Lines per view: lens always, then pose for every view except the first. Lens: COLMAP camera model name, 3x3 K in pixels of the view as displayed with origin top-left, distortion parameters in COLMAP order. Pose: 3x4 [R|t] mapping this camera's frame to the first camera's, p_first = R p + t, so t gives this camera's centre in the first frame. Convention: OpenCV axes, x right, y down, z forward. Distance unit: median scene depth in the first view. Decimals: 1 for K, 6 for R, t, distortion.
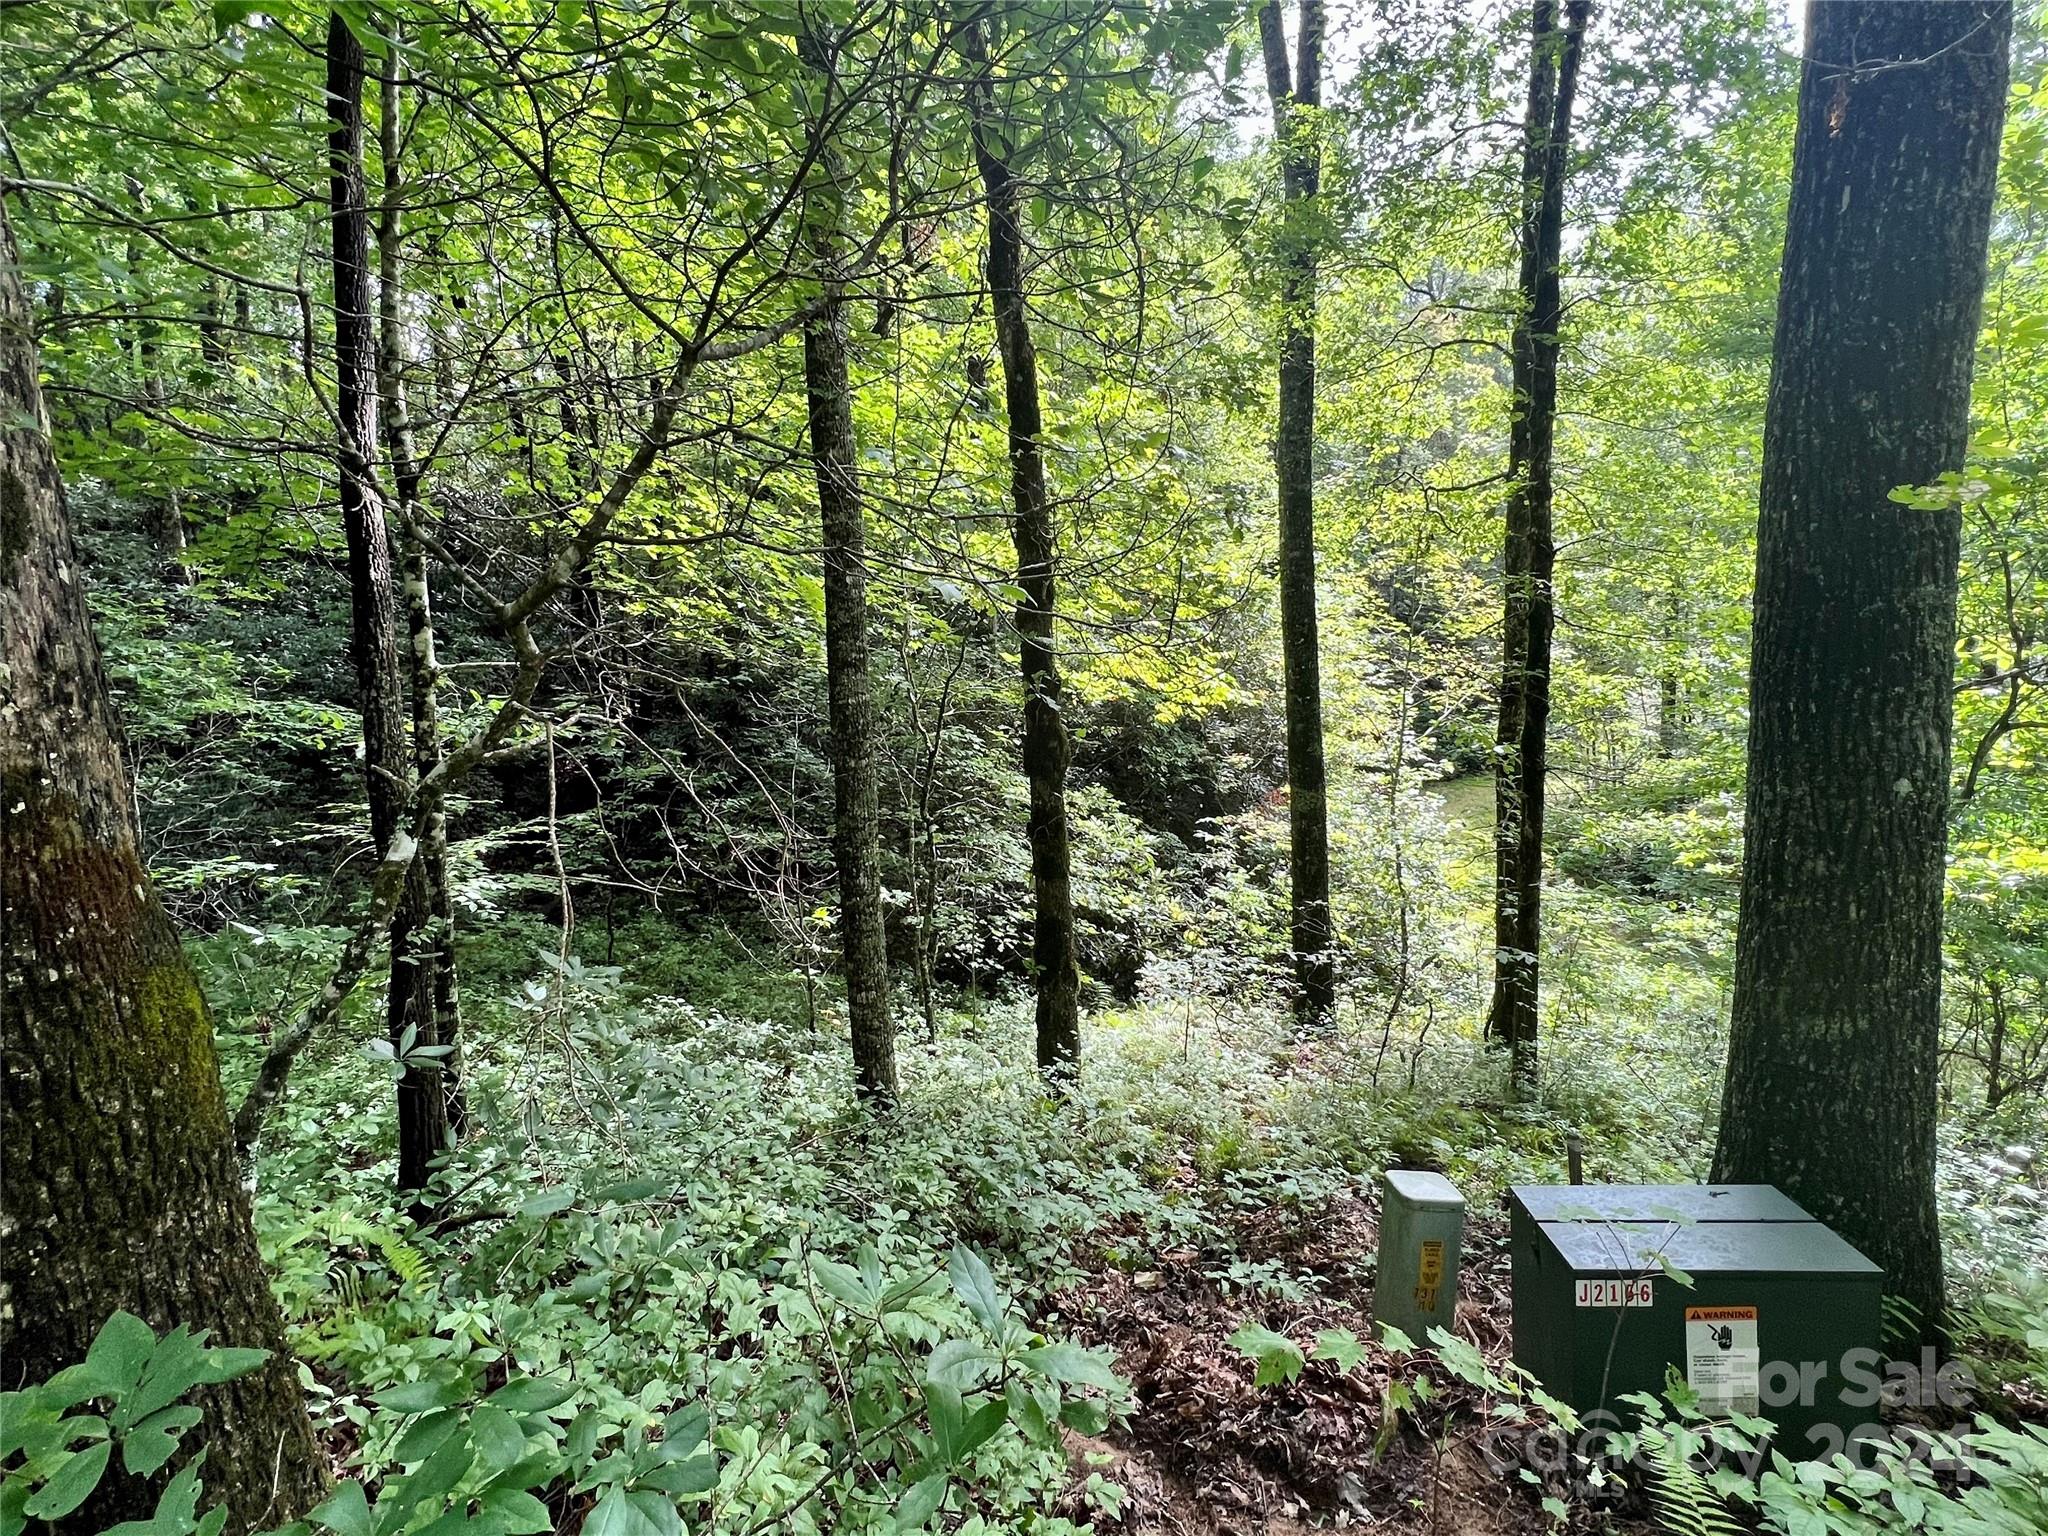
lens RADIAL K [[1017.7, 0, 1021.1], [0, 1017.7, 762.6], [0, 0, 1]] dist [-0.001385, 0.000598]
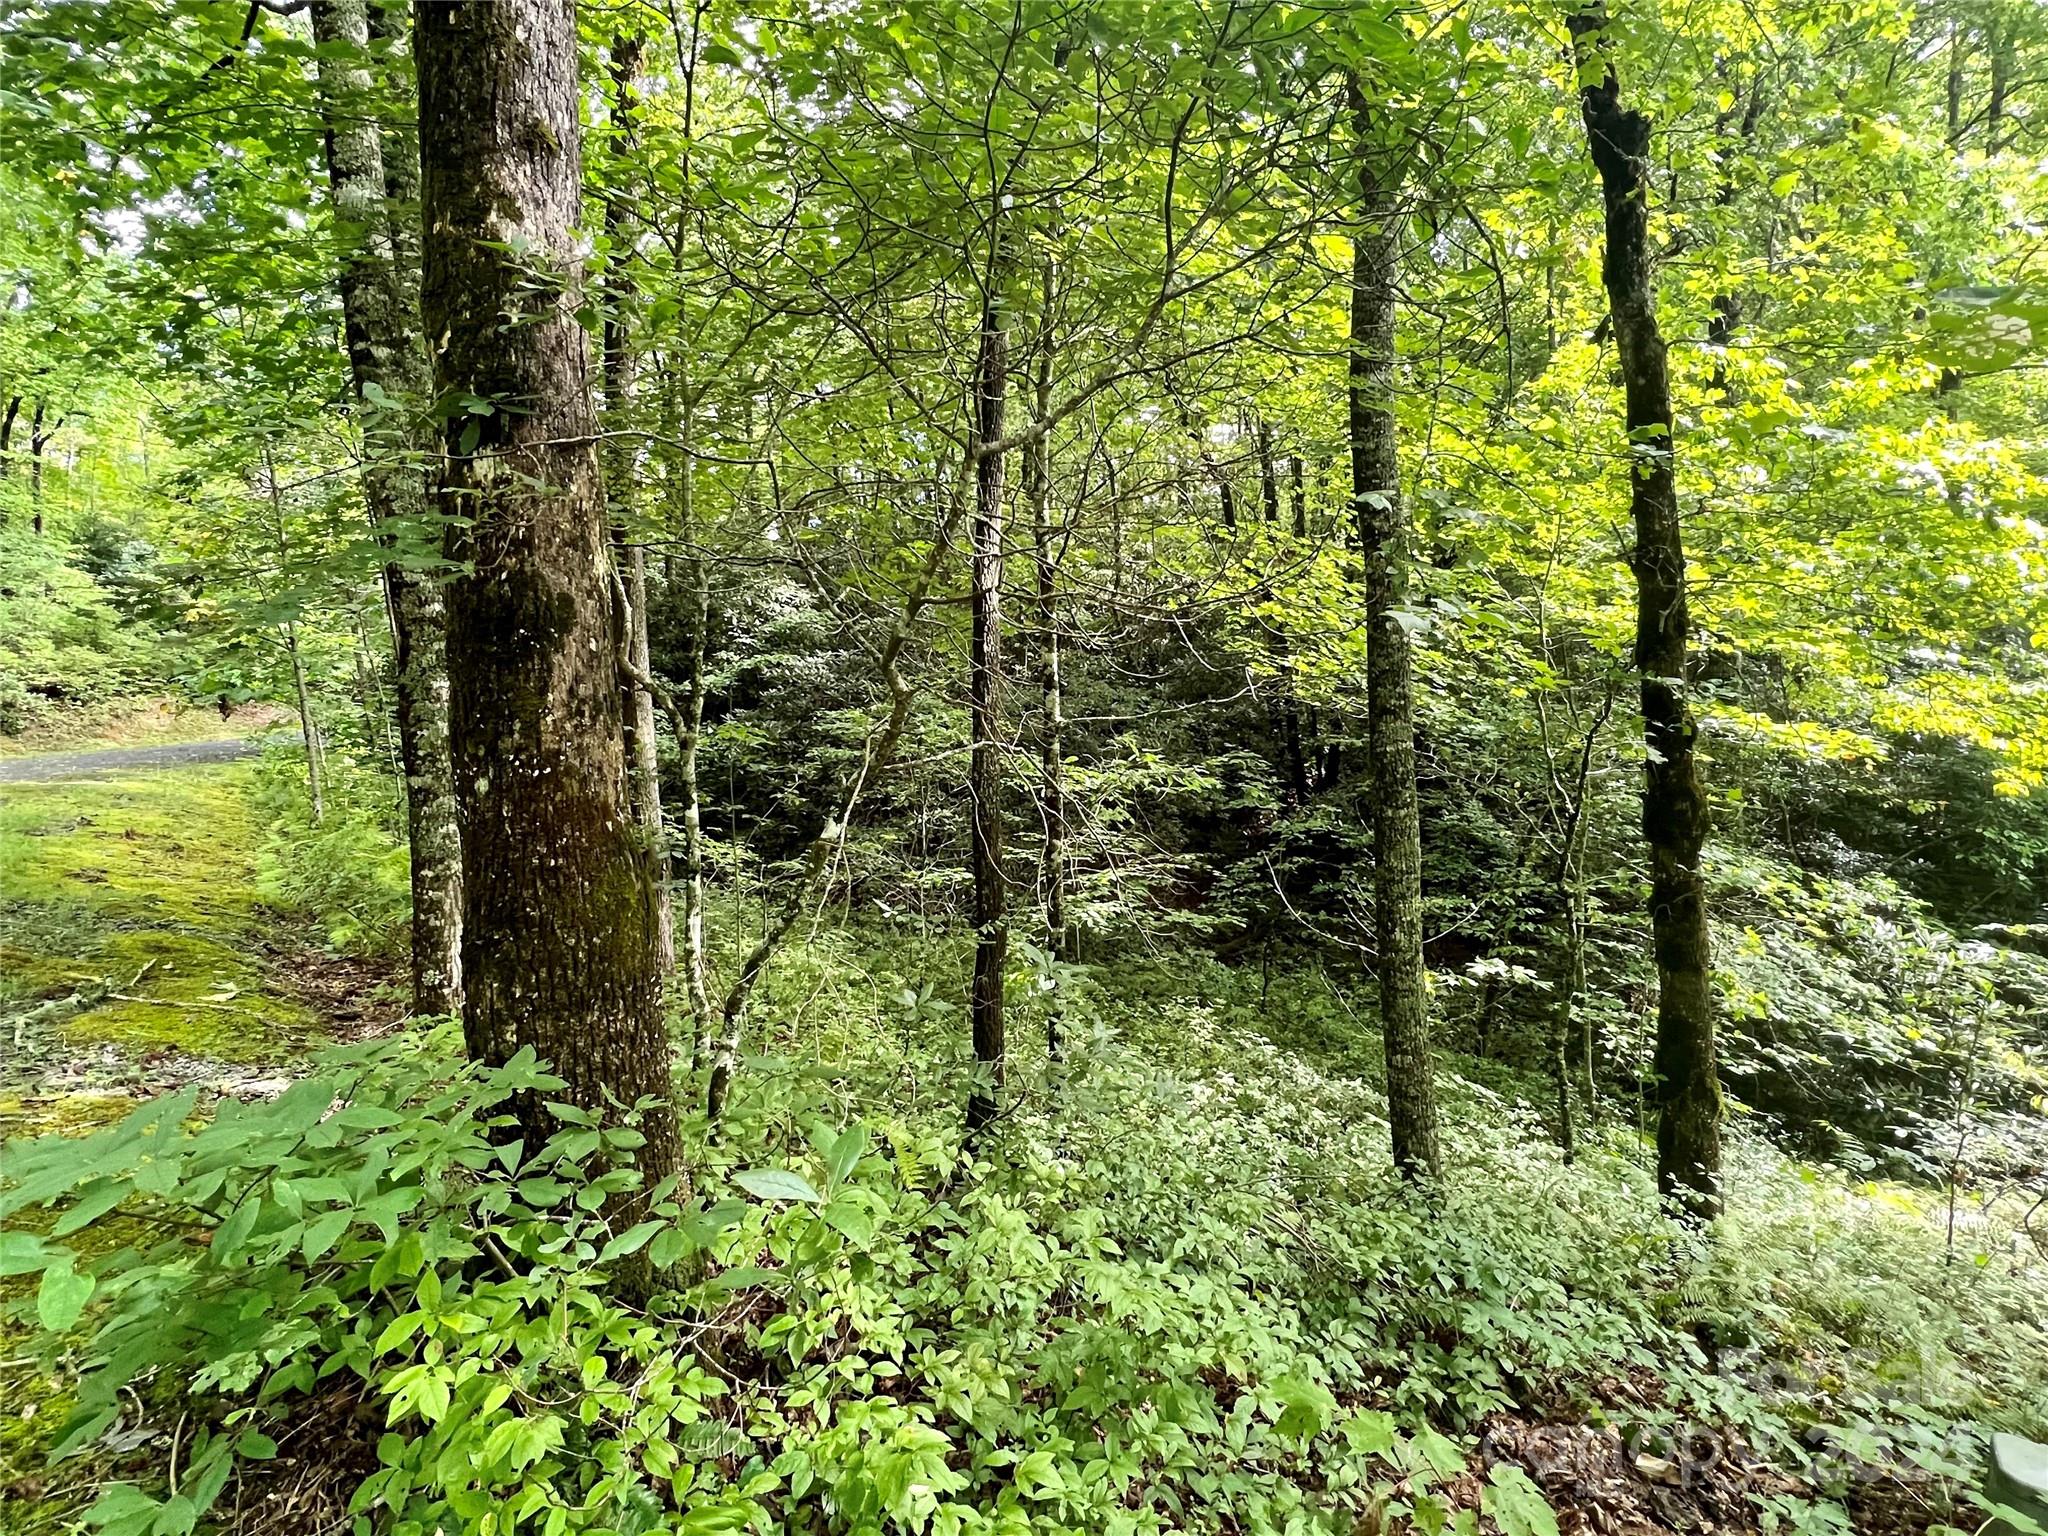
lens RADIAL K [[1017.7, 0, 1015.9], [0, 1017.7, 766.1], [0, 0, 1]] dist [-0.001385, 0.000598]
pose [[0.765836, 0.013212, -0.642900, 0.179833], [-0.051808, 0.997806, -0.041209, 0.014263], [0.640945, 0.064867, 0.764841, 0.026112]]
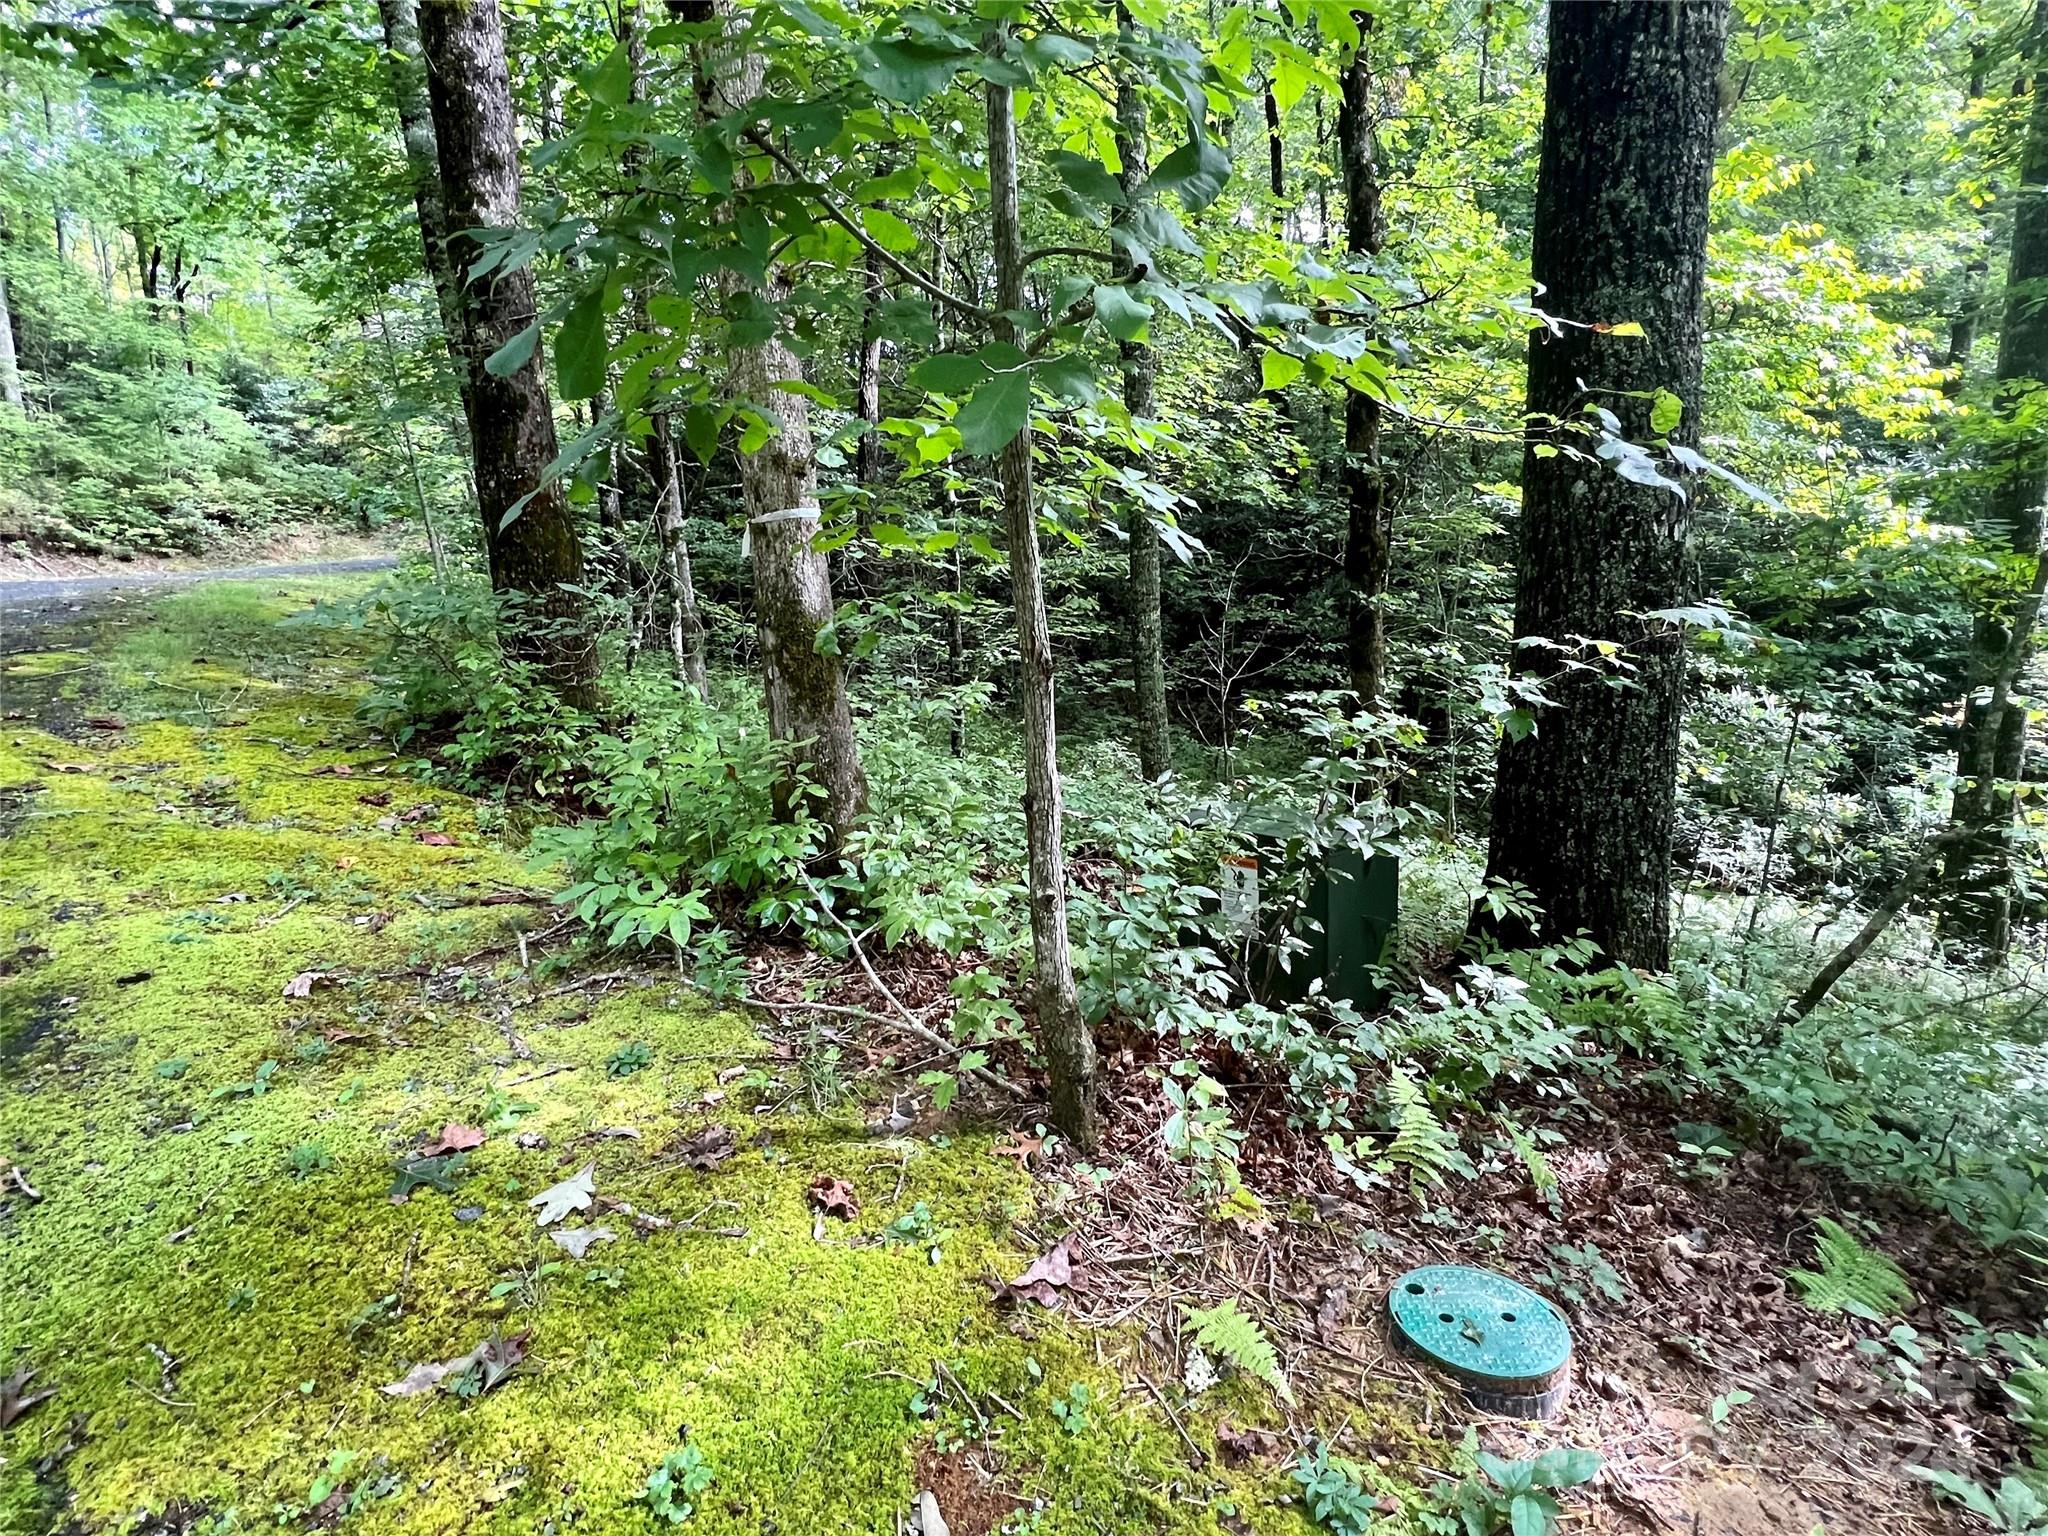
lens RADIAL K [[1017.7, 0, 1015.0], [0, 1017.7, 766.9], [0, 0, 1]] dist [-0.001385, 0.000598]
pose [[0.698222, 0.126319, -0.704649, 0.718796], [-0.052050, 0.990662, 0.126016, 0.121418], [0.713987, -0.051310, 0.698277, -0.104242]]
